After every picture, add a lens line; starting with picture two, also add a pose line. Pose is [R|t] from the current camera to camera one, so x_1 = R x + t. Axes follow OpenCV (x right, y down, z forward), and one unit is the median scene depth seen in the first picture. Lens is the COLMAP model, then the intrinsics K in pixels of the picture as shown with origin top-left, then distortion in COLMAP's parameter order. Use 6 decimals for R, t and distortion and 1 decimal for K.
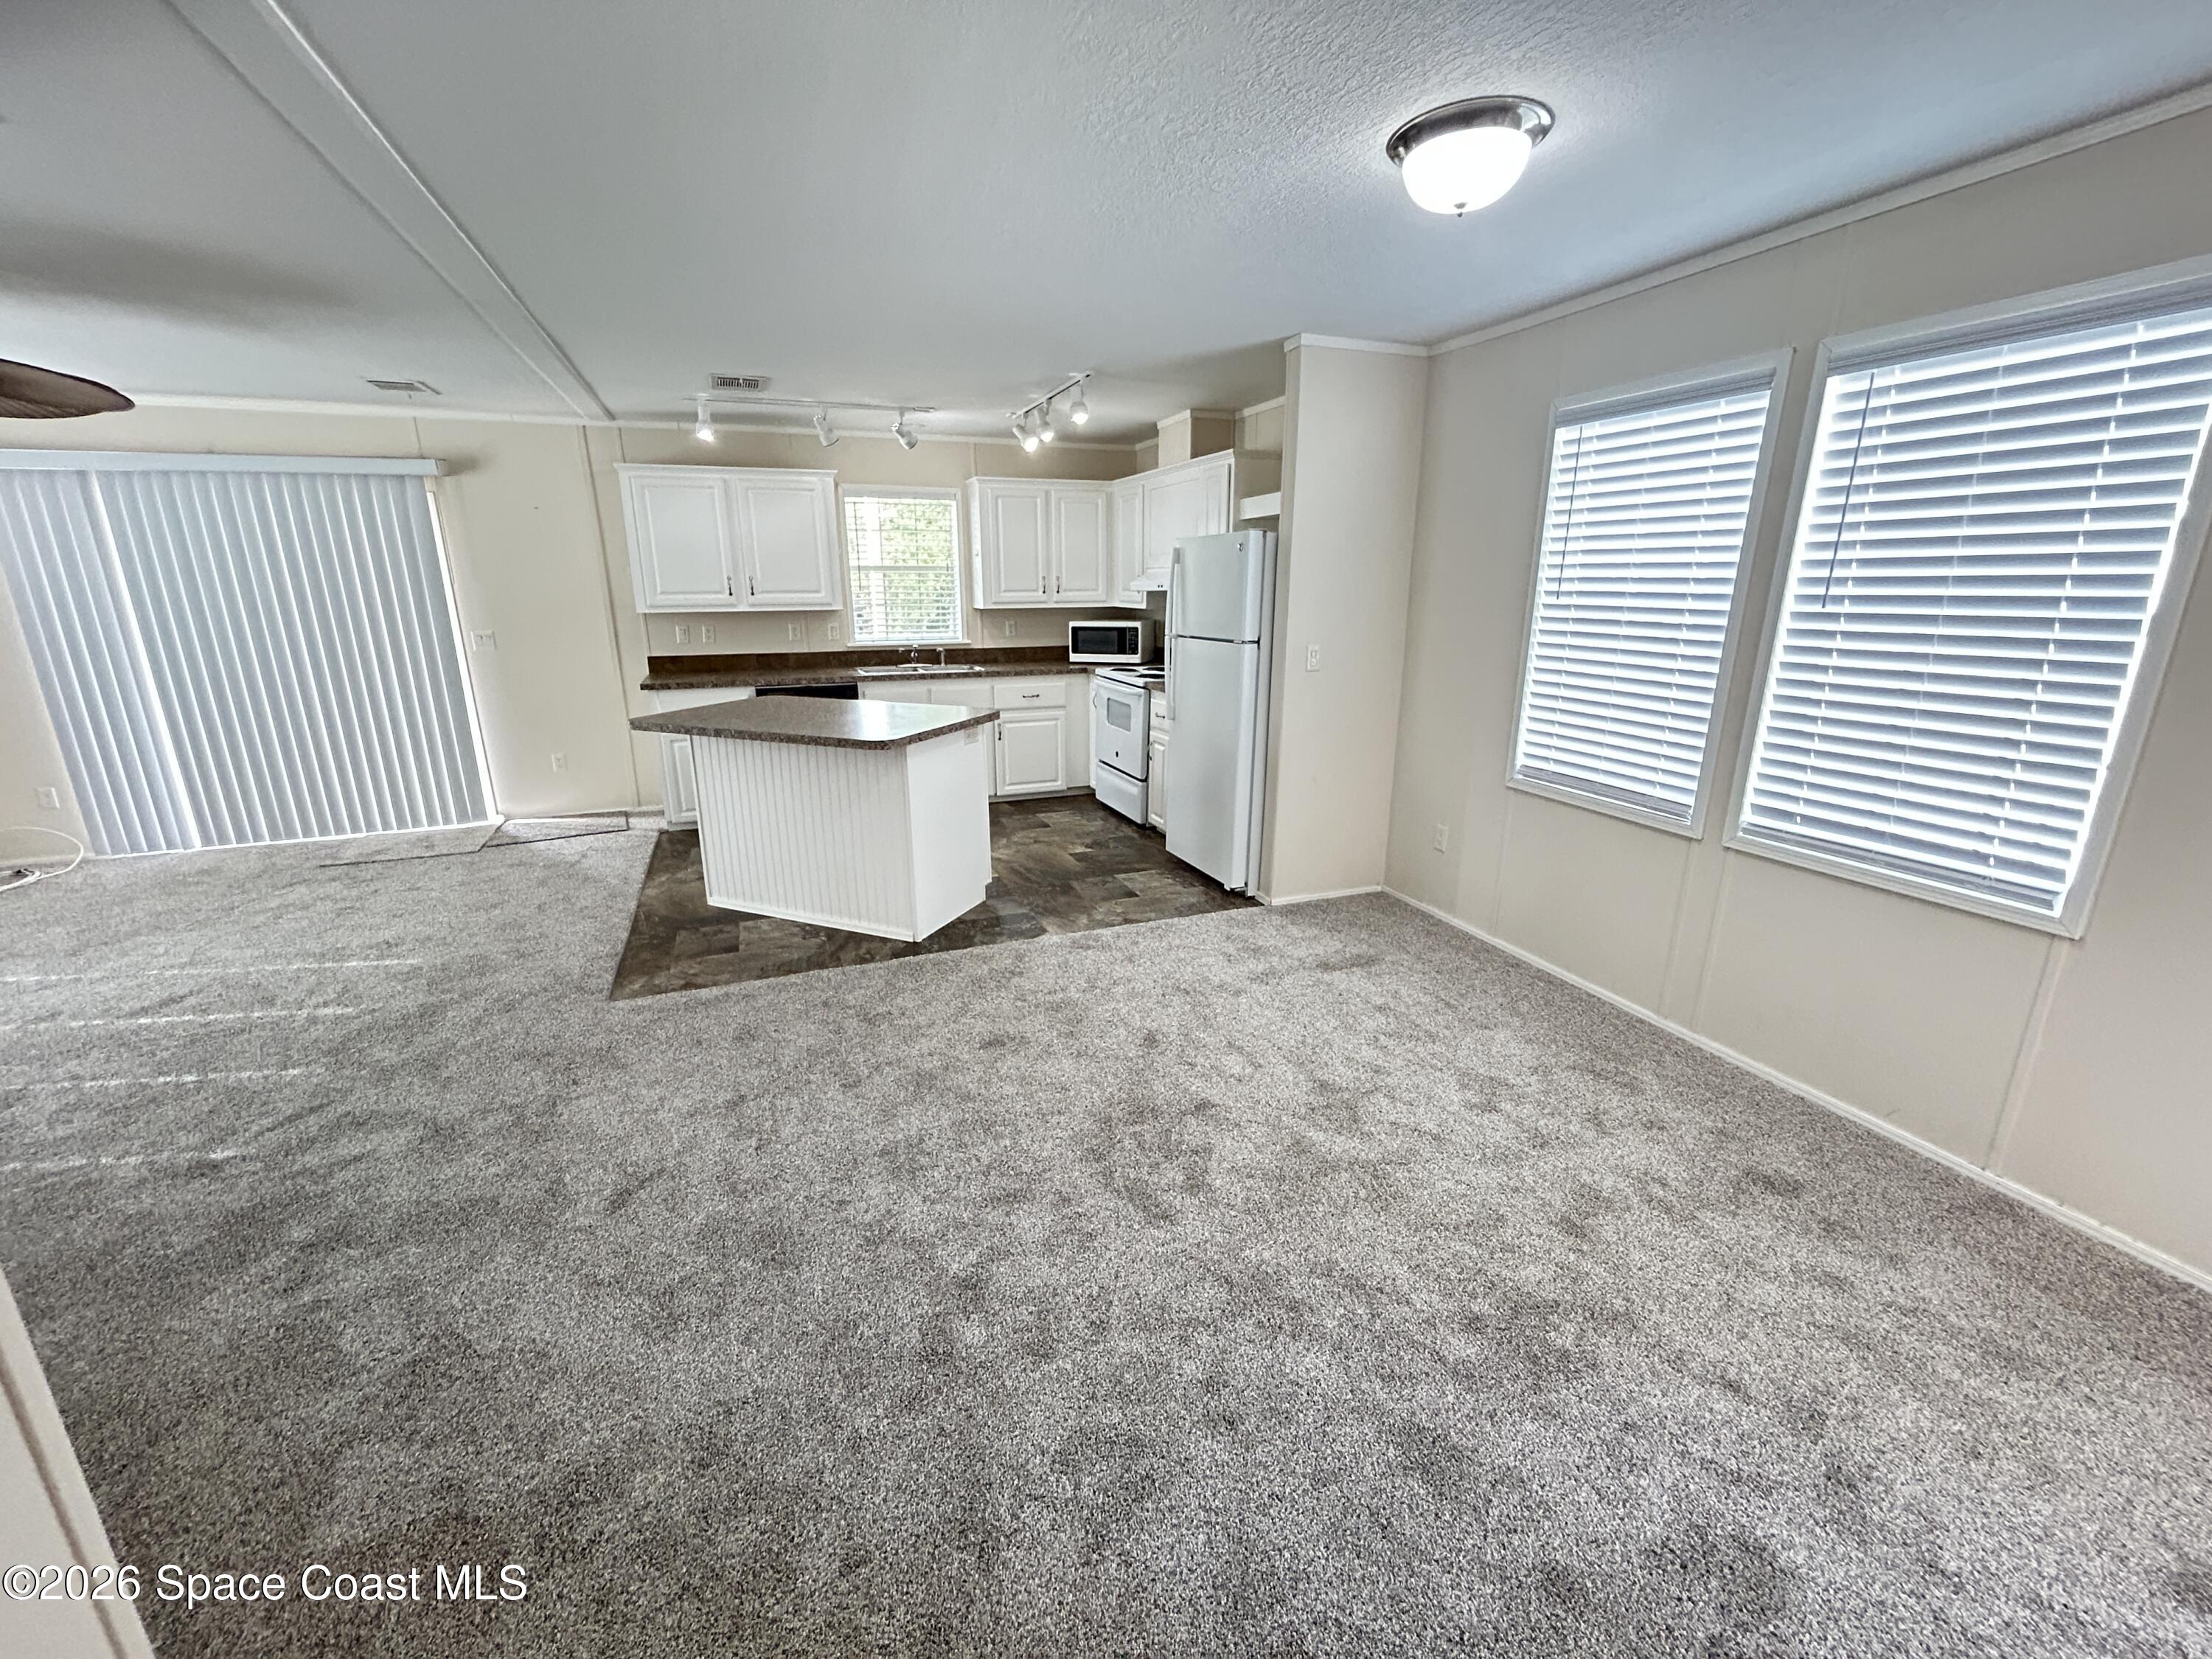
lens RADIAL K [[895.3, 0, 1092.0], [0, 895.3, 826.2], [0, 0, 1]] dist [-0.001149, 0.001189]
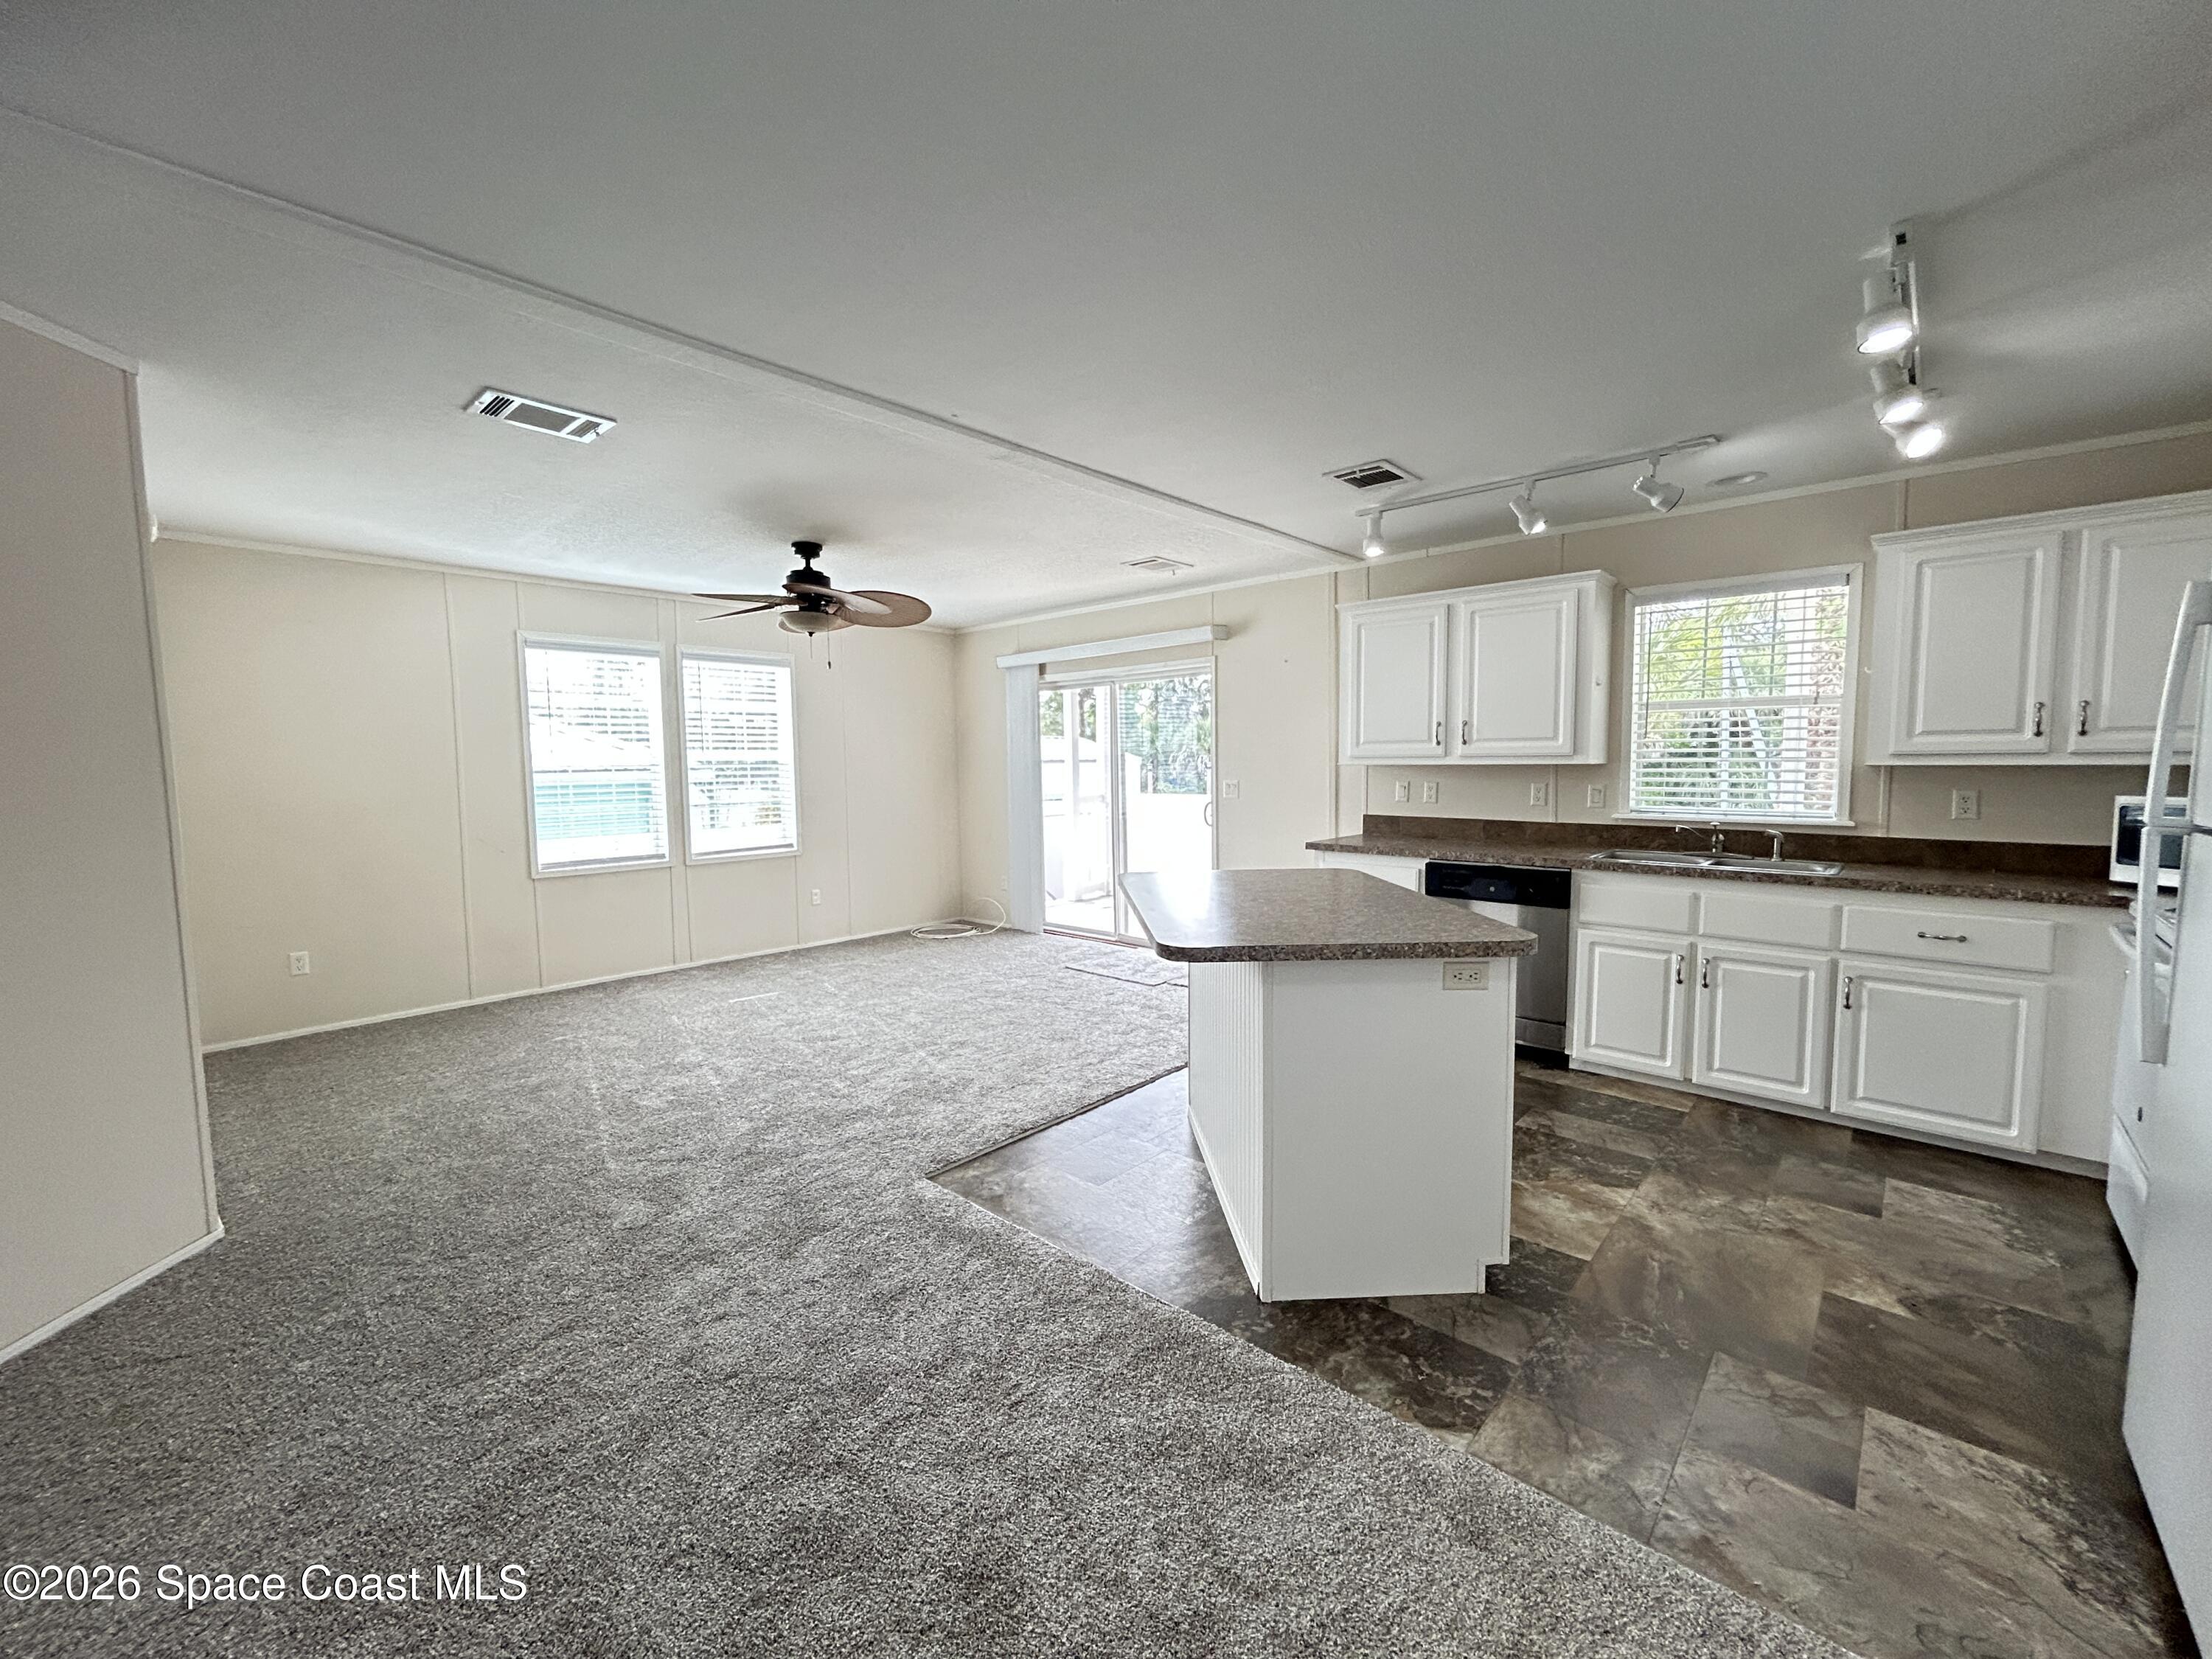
lens RADIAL K [[895.3, 0, 1092.0], [0, 895.3, 826.2], [0, 0, 1]] dist [-0.001149, 0.001189]
pose [[0.445268, 0.067151, -0.892876, 0.194050], [-0.233271, 0.971449, -0.043269, -0.090998], [0.864477, 0.227549, 0.448220, 0.440033]]
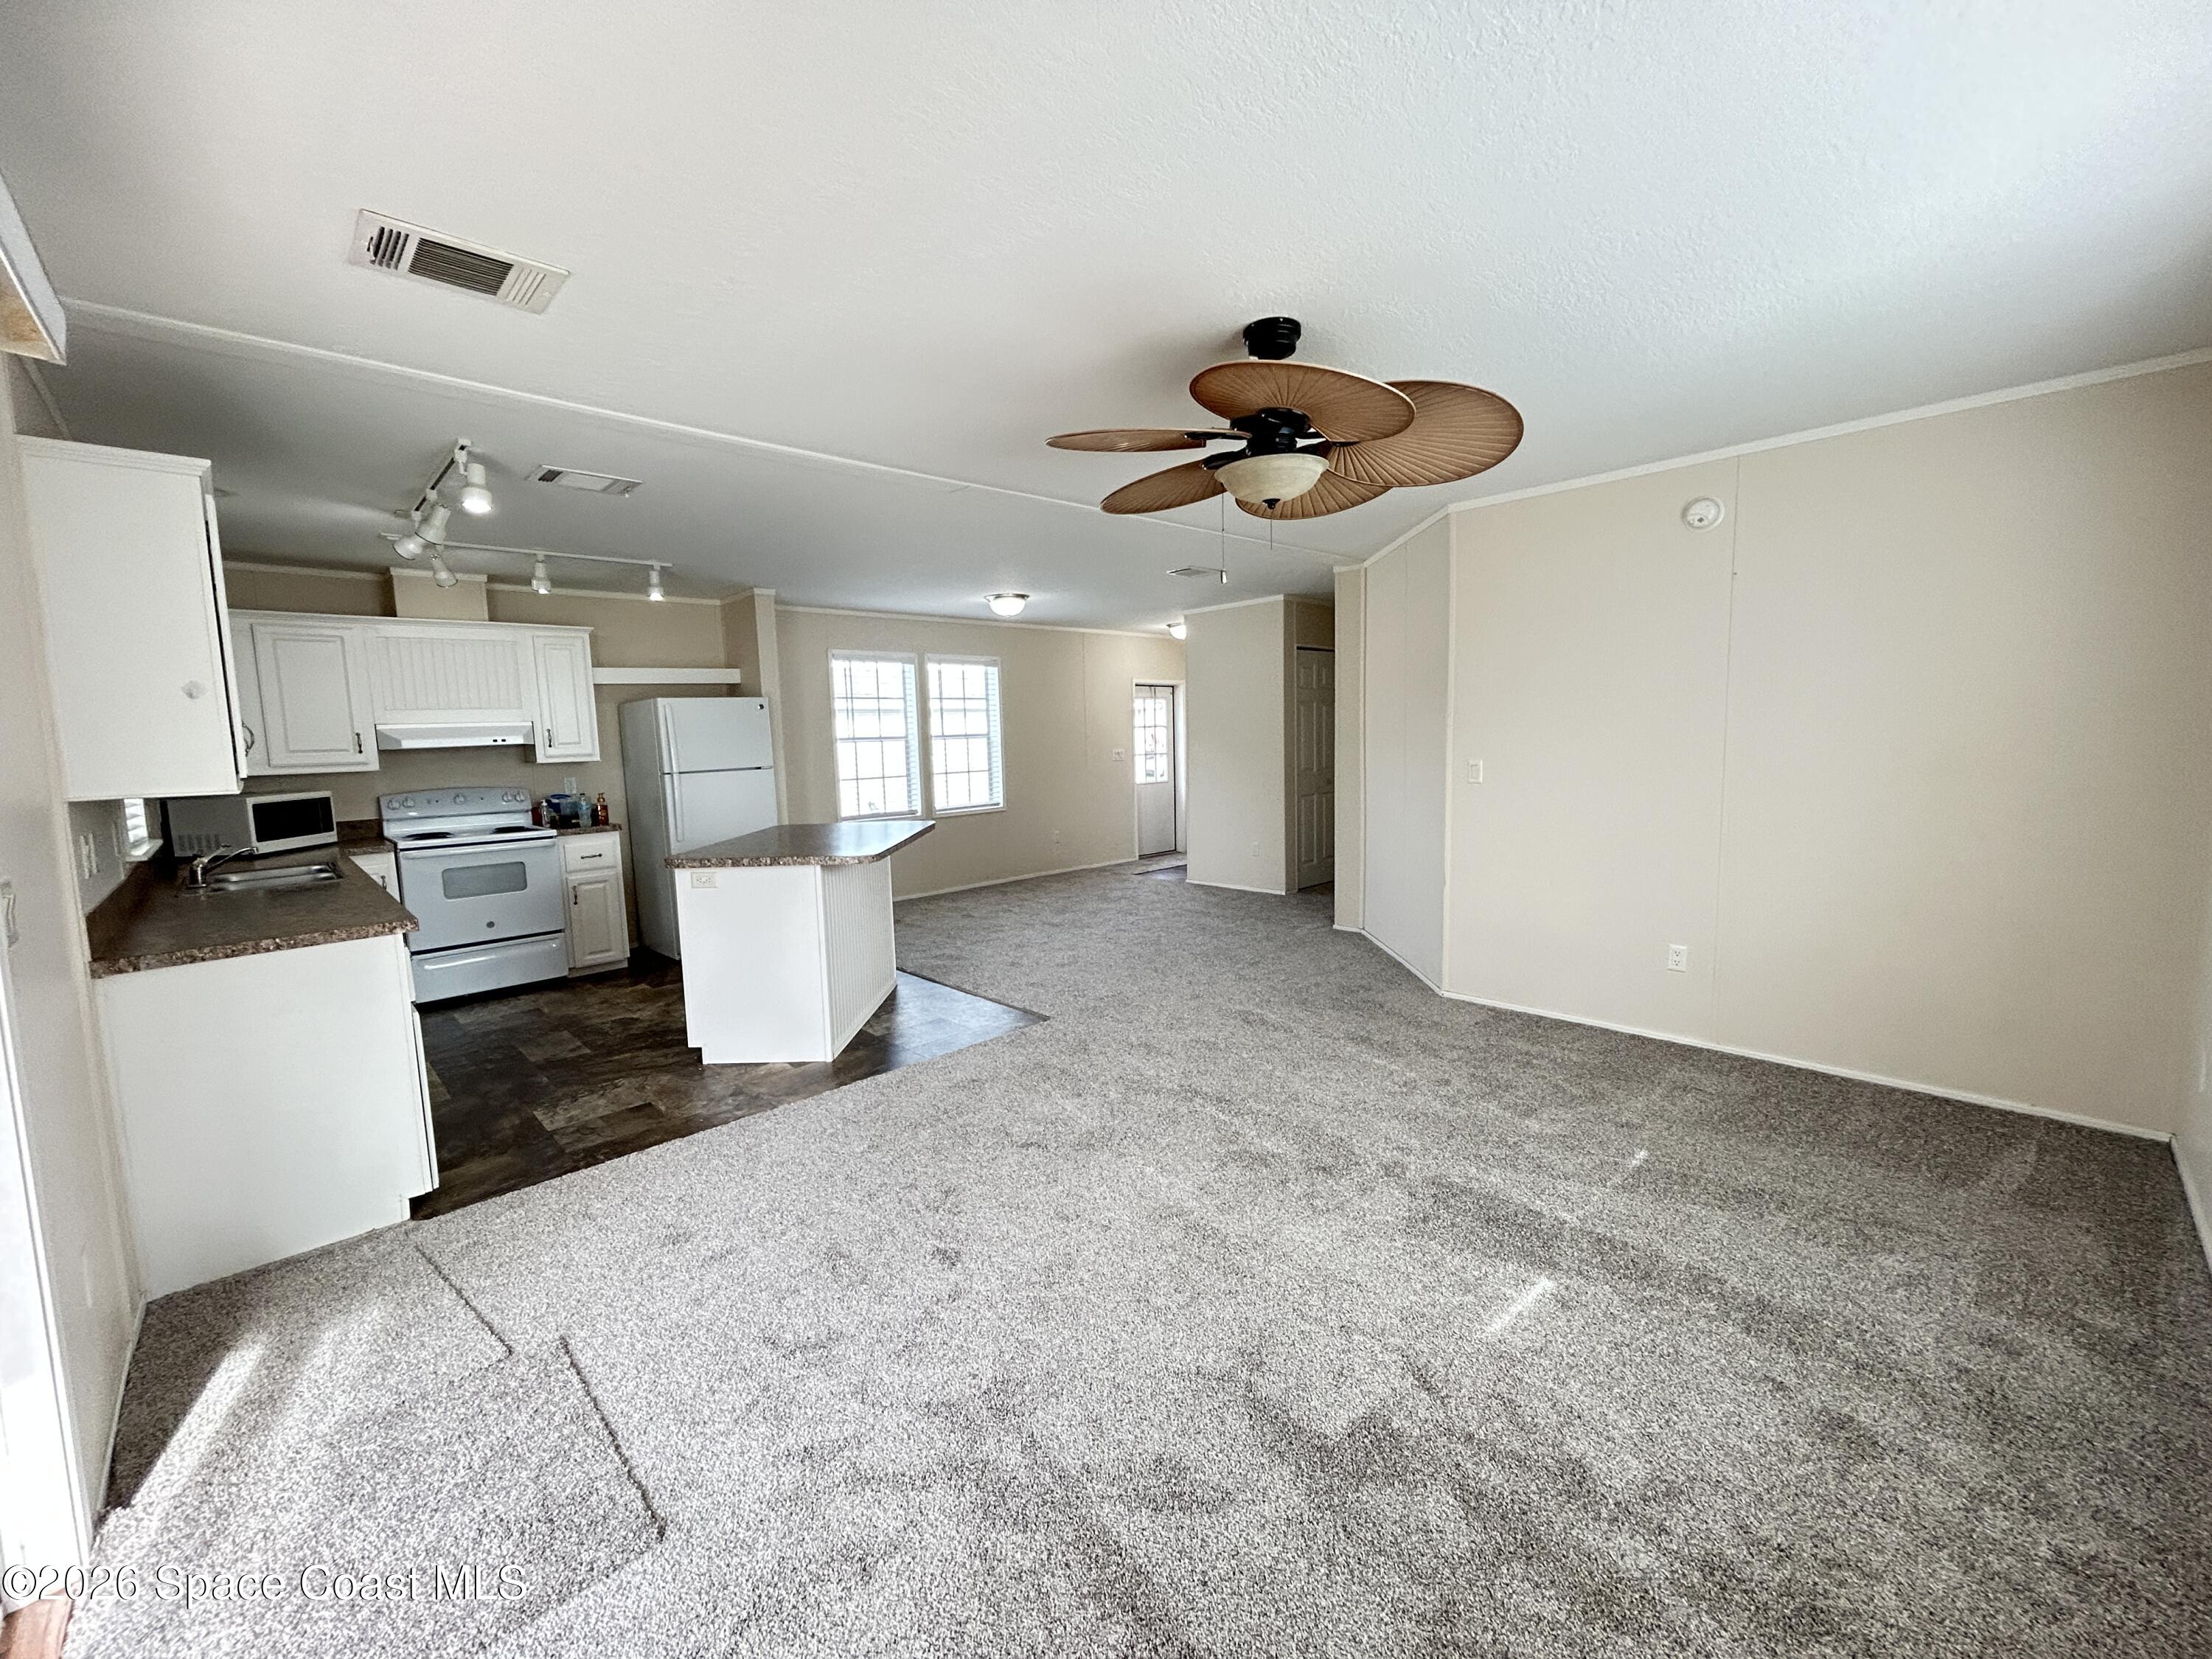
lens RADIAL K [[901.3, 0, 1091.0], [0, 901.3, 829.2], [0, 0, 1]] dist [-0.001057, -0.000140]
pose [[-0.383657, -0.086082, 0.919455, -1.164977], [0.275872, 0.939498, 0.203070, -0.214504], [-0.881307, 0.331561, -0.336698, 0.856781]]
